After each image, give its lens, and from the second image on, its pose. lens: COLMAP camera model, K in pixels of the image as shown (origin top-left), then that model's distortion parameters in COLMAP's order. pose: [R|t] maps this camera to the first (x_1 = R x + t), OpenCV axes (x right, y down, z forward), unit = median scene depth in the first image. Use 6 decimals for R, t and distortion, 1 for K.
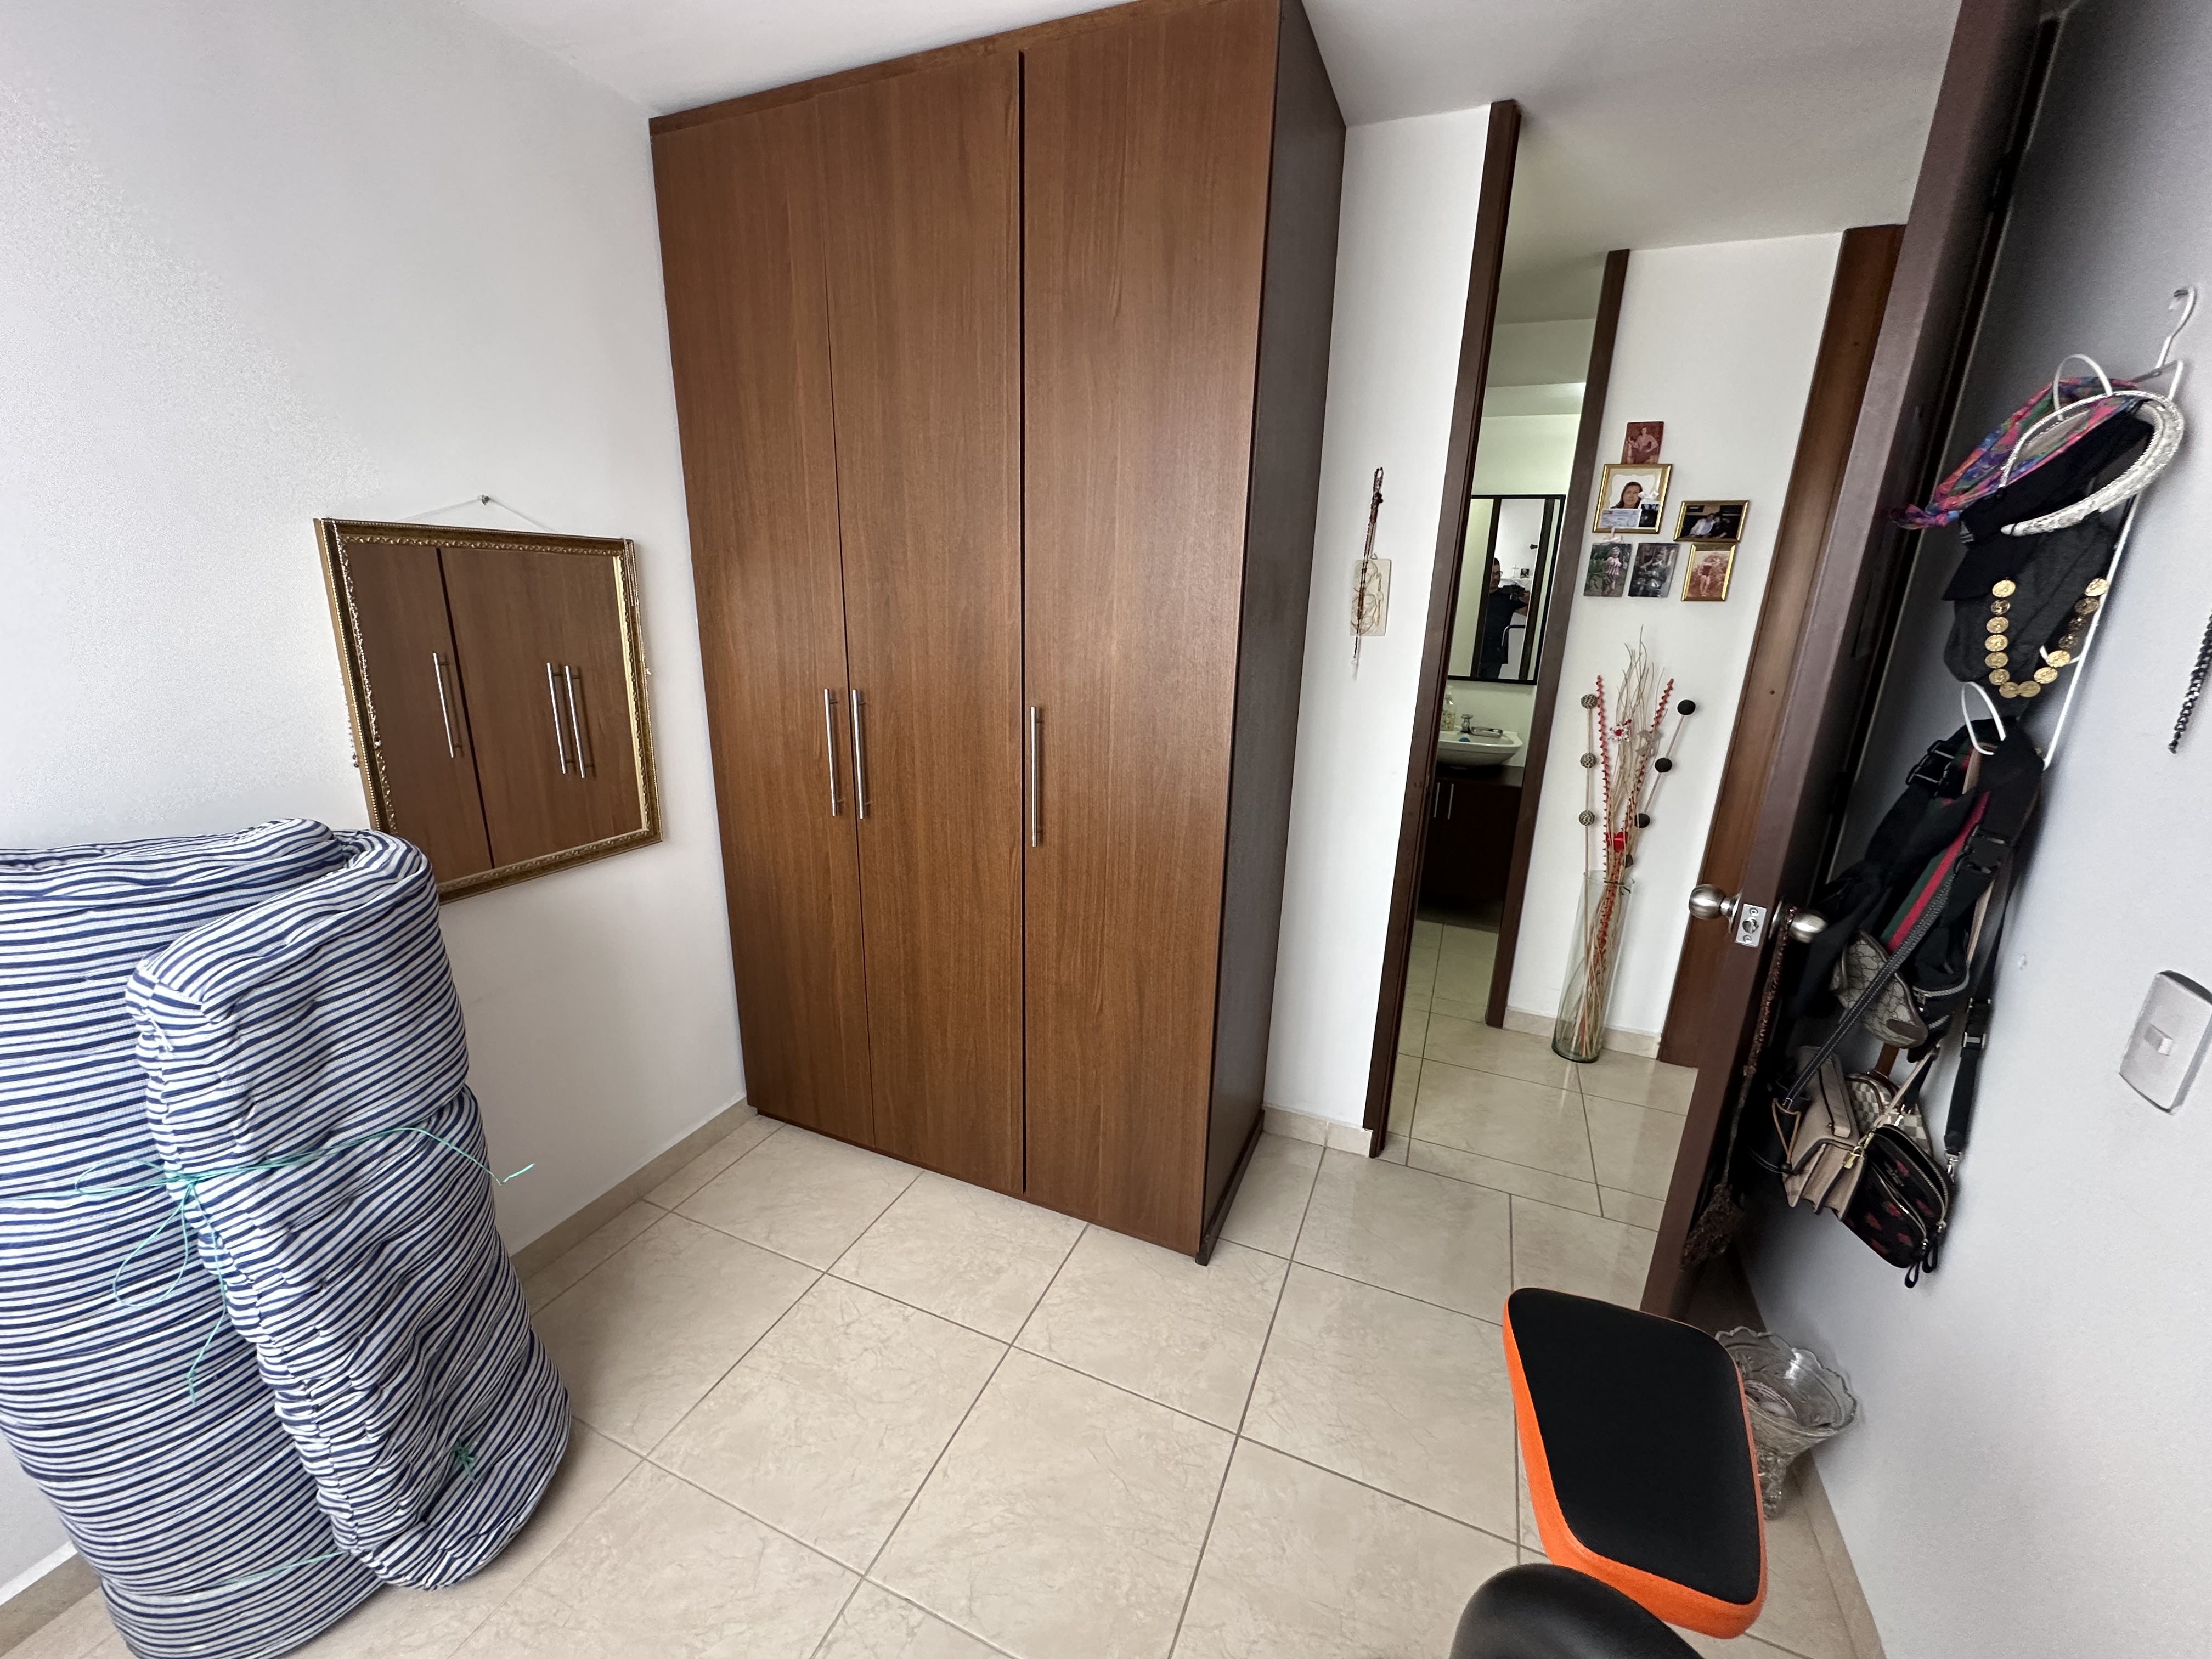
lens RADIAL K [[887.9, 0, 1106.3], [0, 887.9, 830.6], [0, 0, 1]] dist [-0.003135, 0.000278]
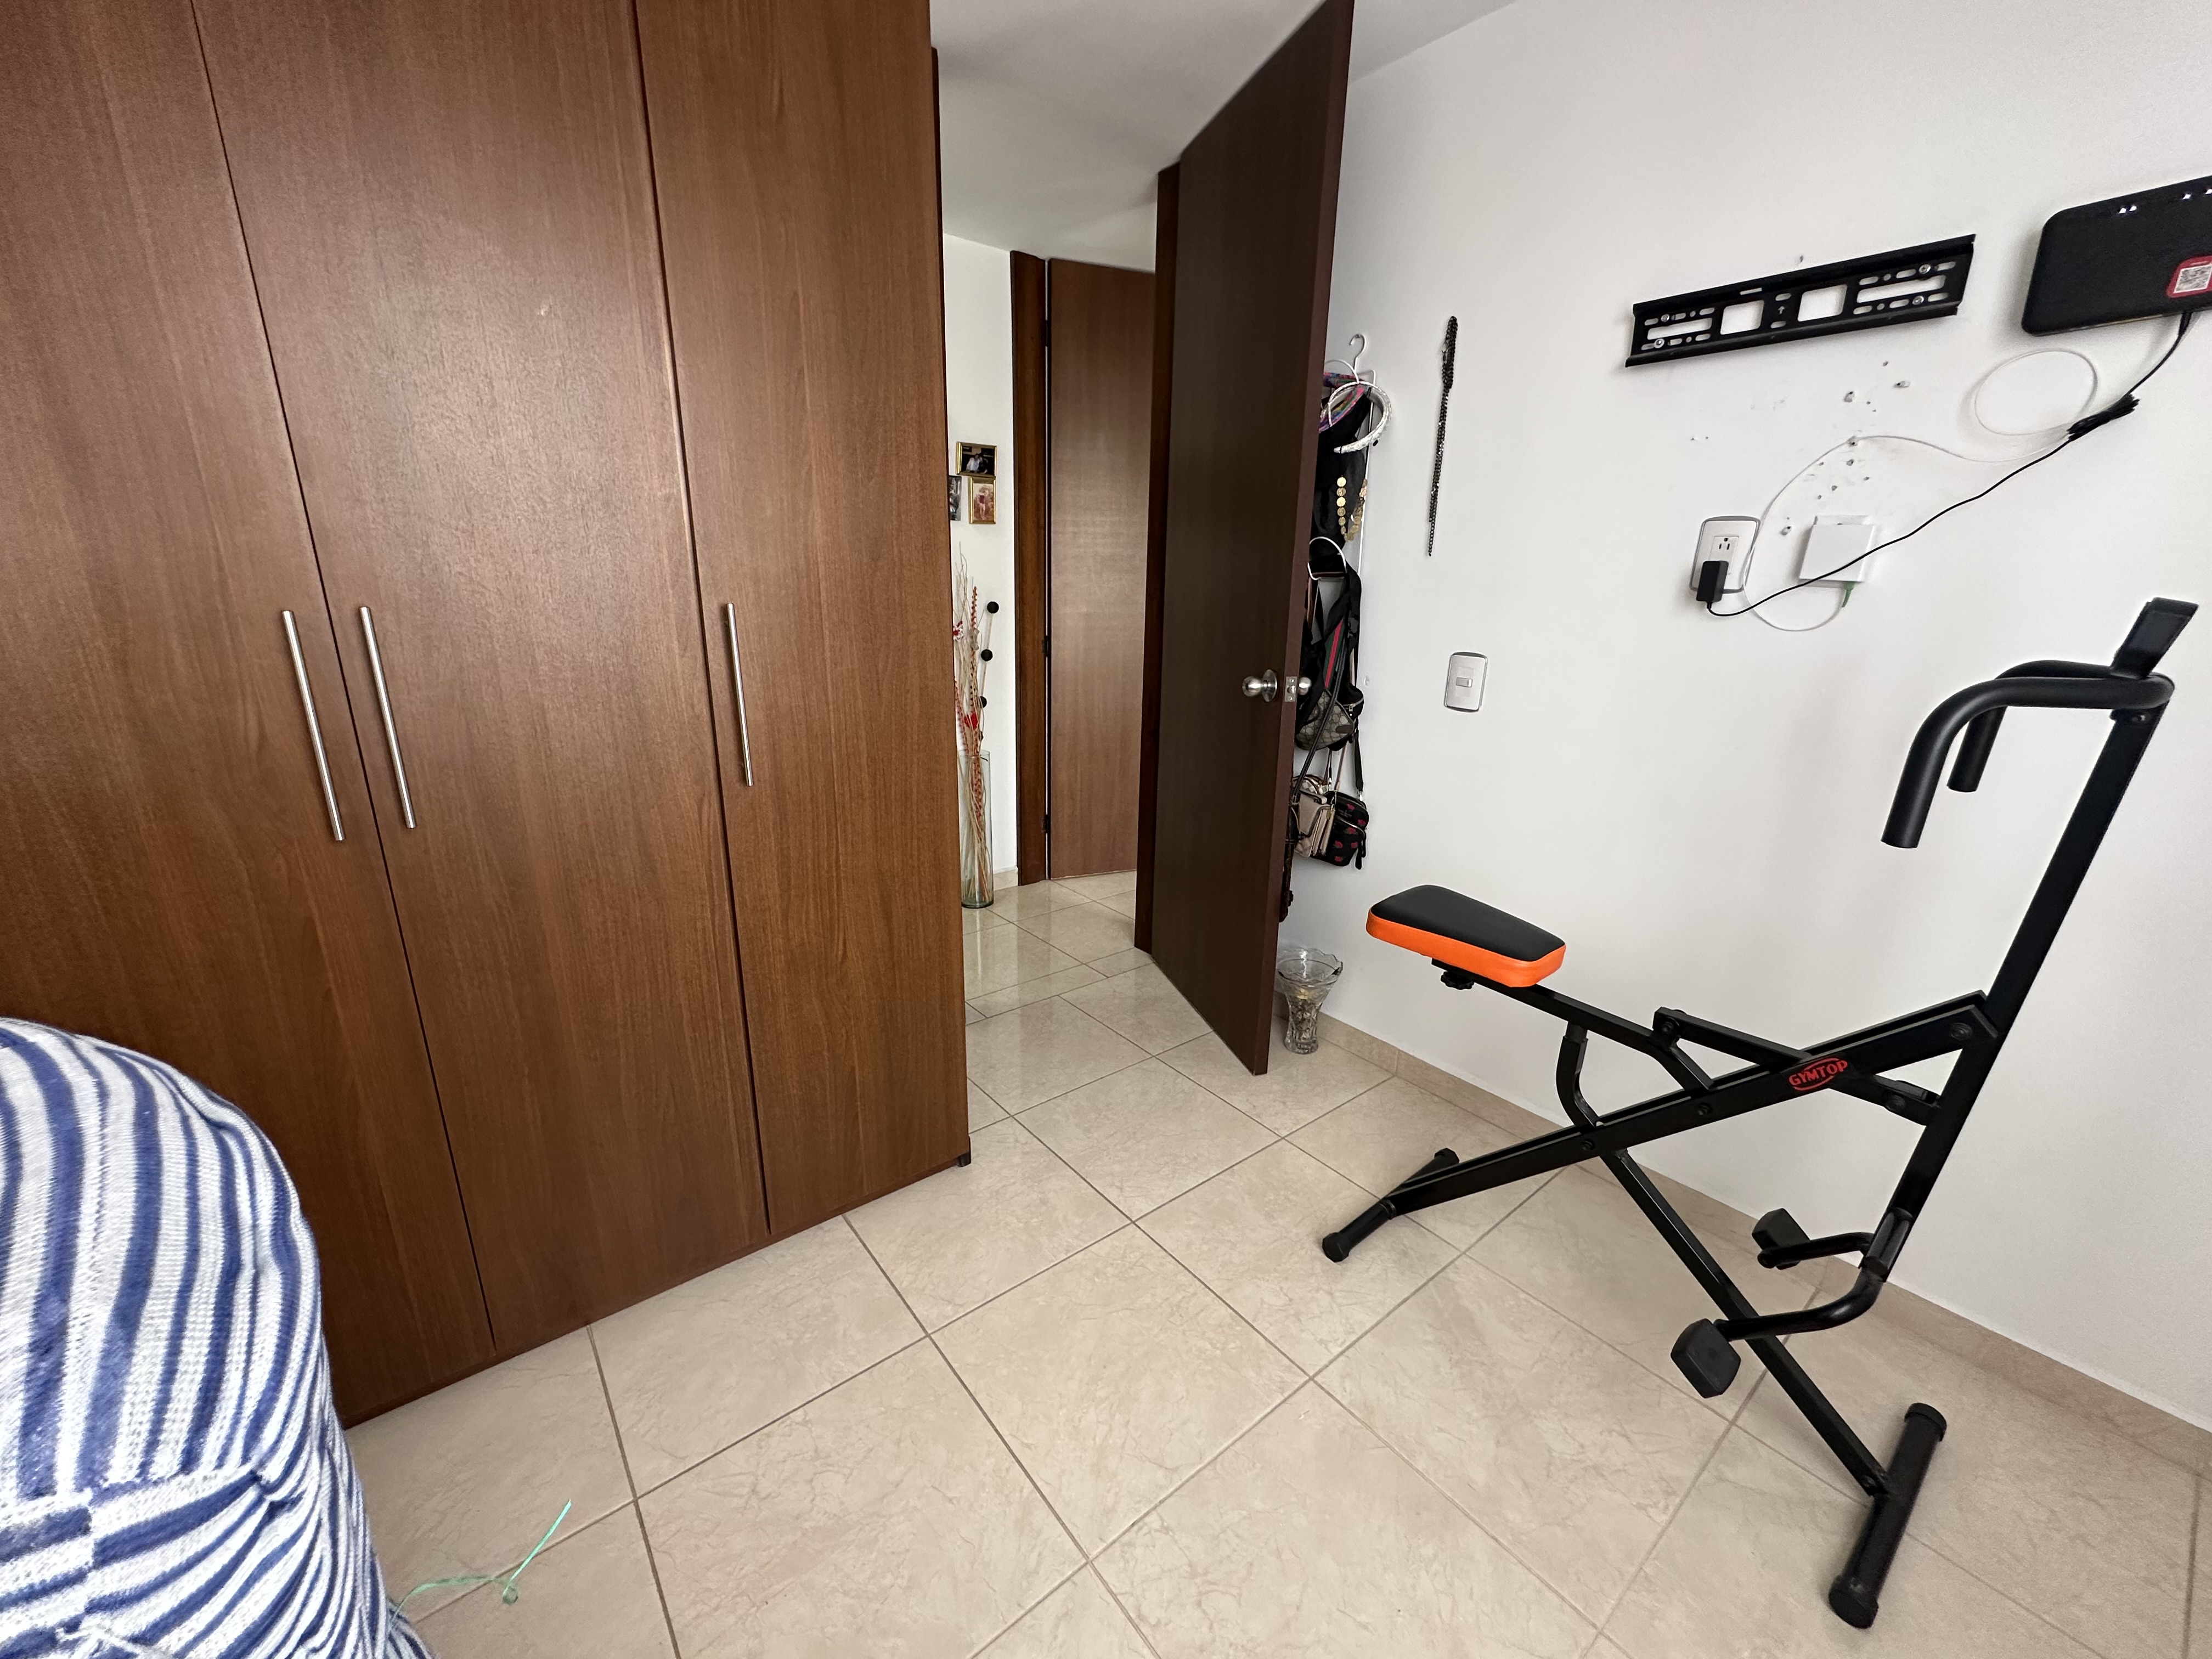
lens RADIAL K [[887.9, 0, 1106.9], [0, 887.9, 833.4], [0, 0, 1]] dist [-0.003135, 0.000278]
pose [[0.475189, -0.264352, 0.839234, -0.588126], [0.244589, 0.955895, 0.162609, 0.007566], [-0.845205, 0.127997, 0.518889, 0.313918]]
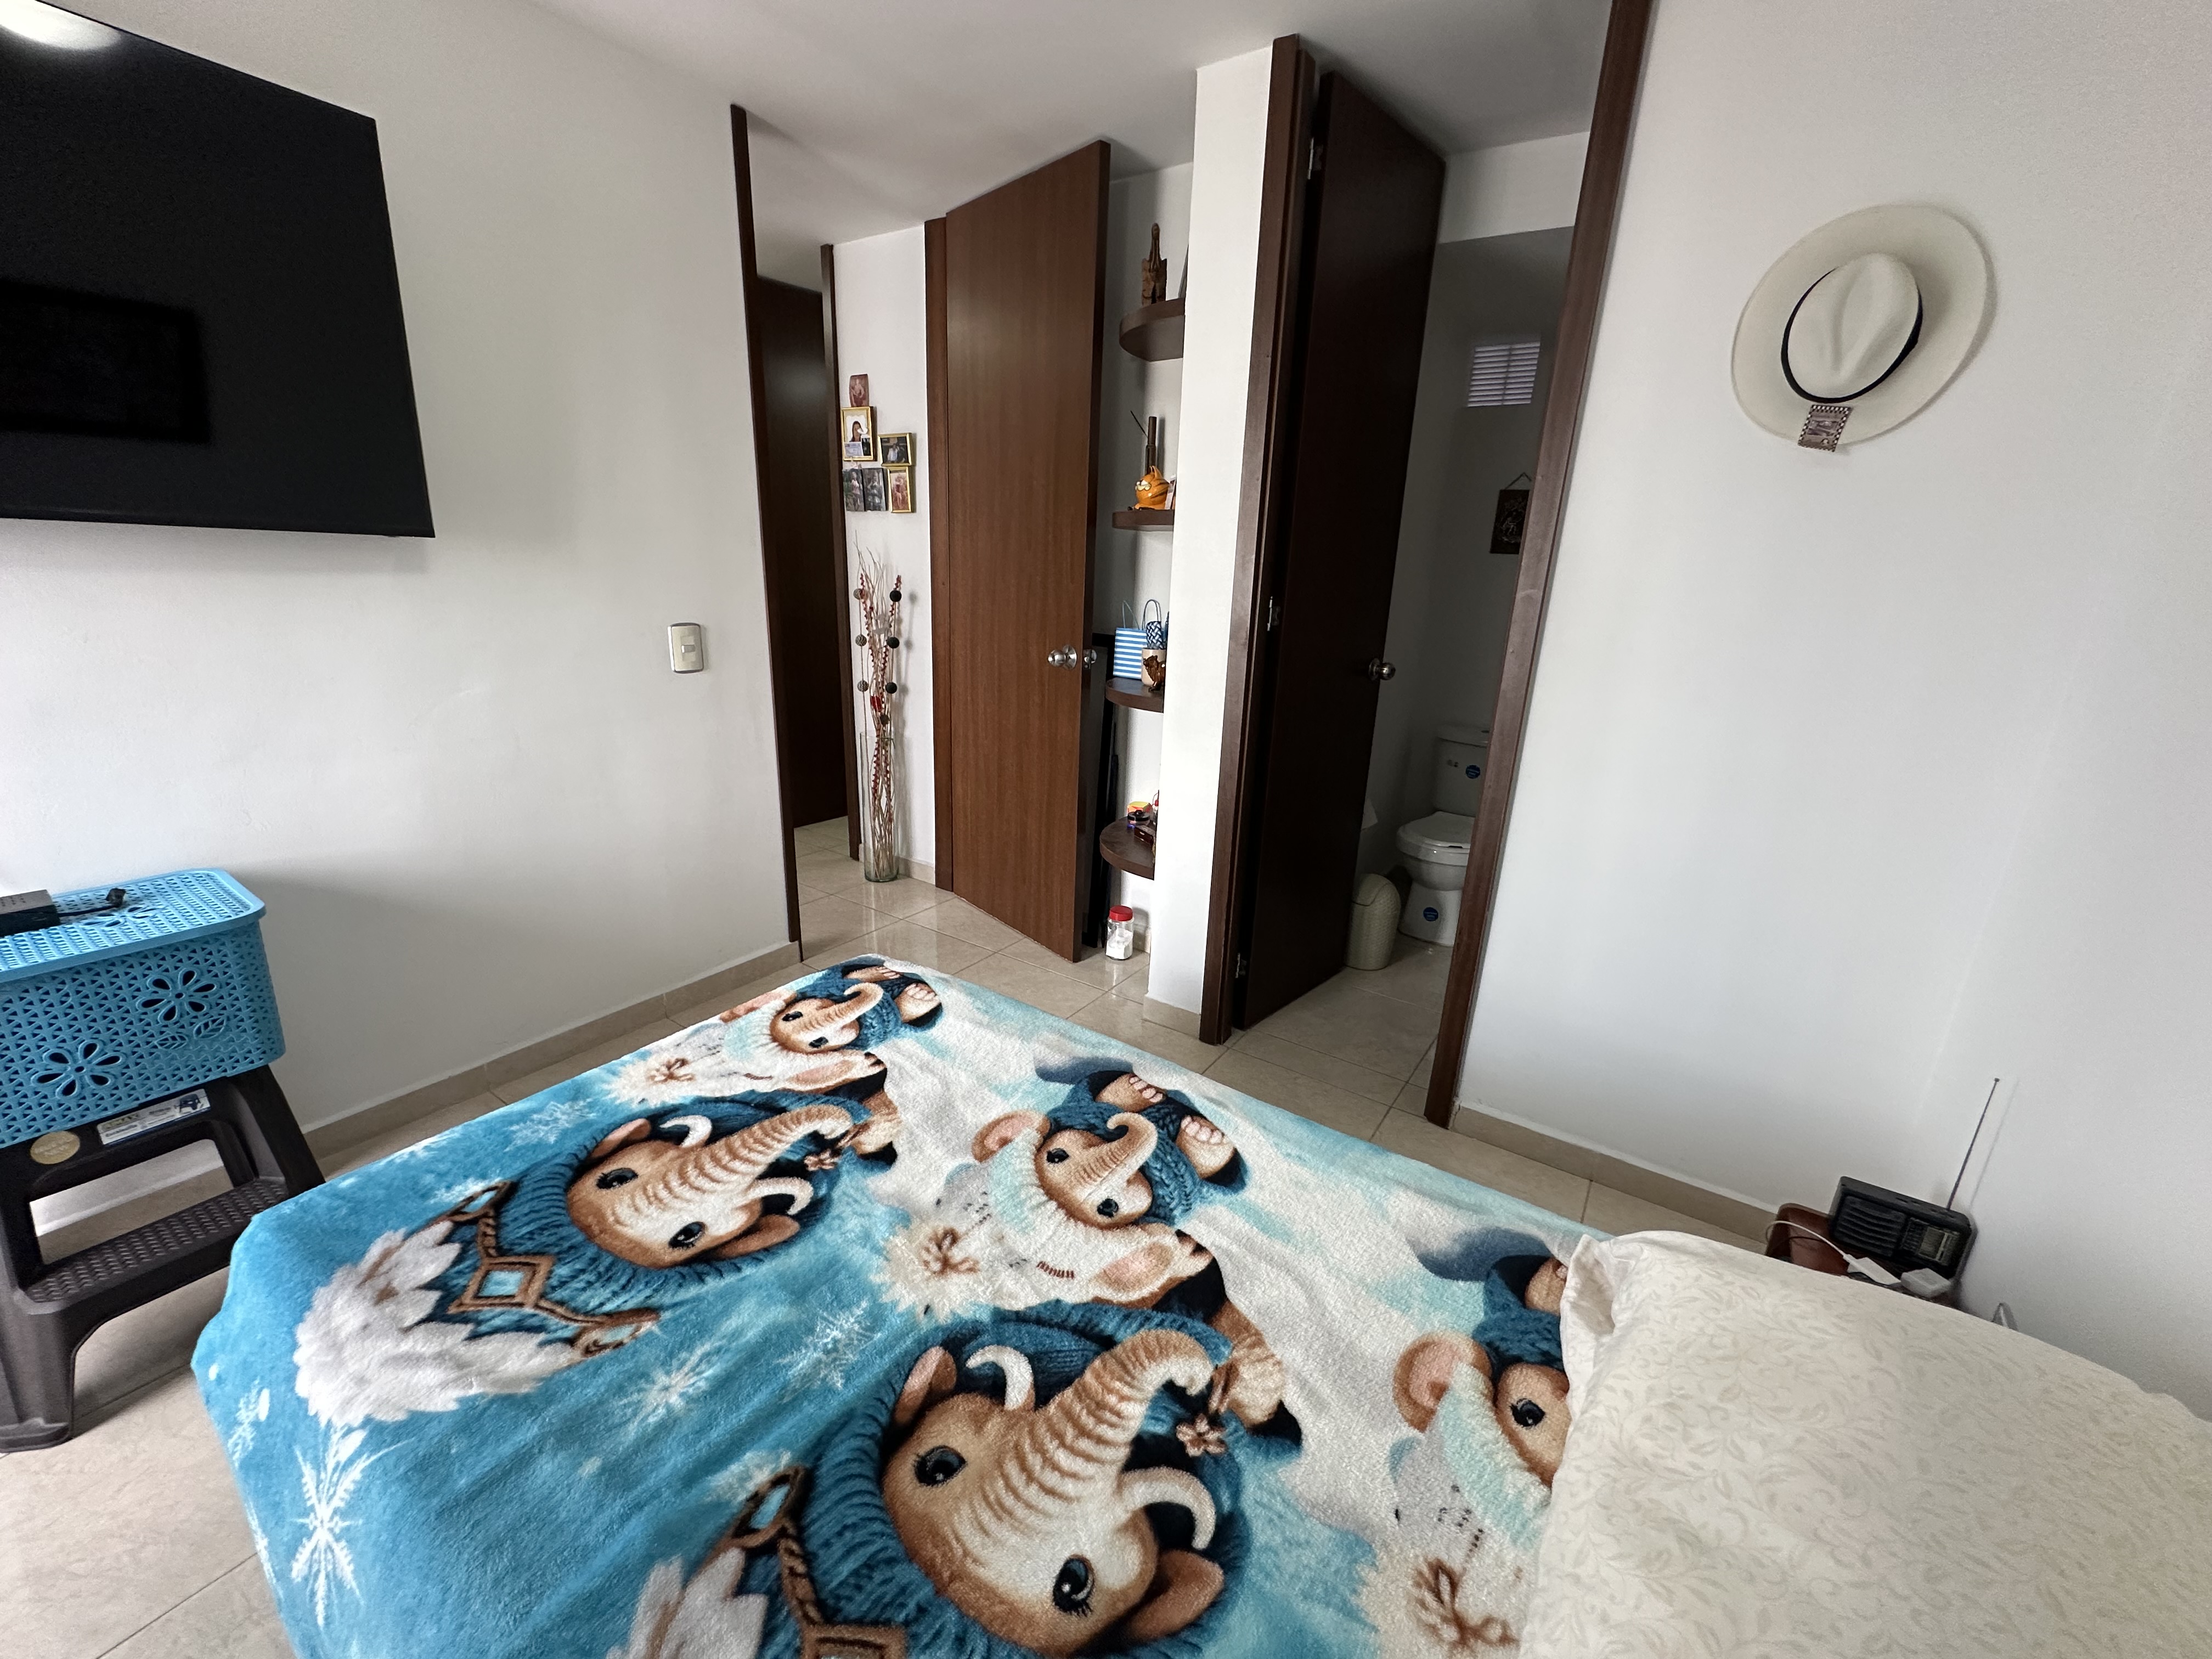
lens RADIAL K [[887.9, 0, 1103.6], [0, 887.9, 831.8], [0, 0, 1]] dist [-0.003135, 0.000278]
pose [[0.982396, 0.062833, -0.175924, 1.615709], [-0.060712, 0.998003, 0.017423, 0.219427], [0.176667, -0.006435, 0.984250, -0.297232]]
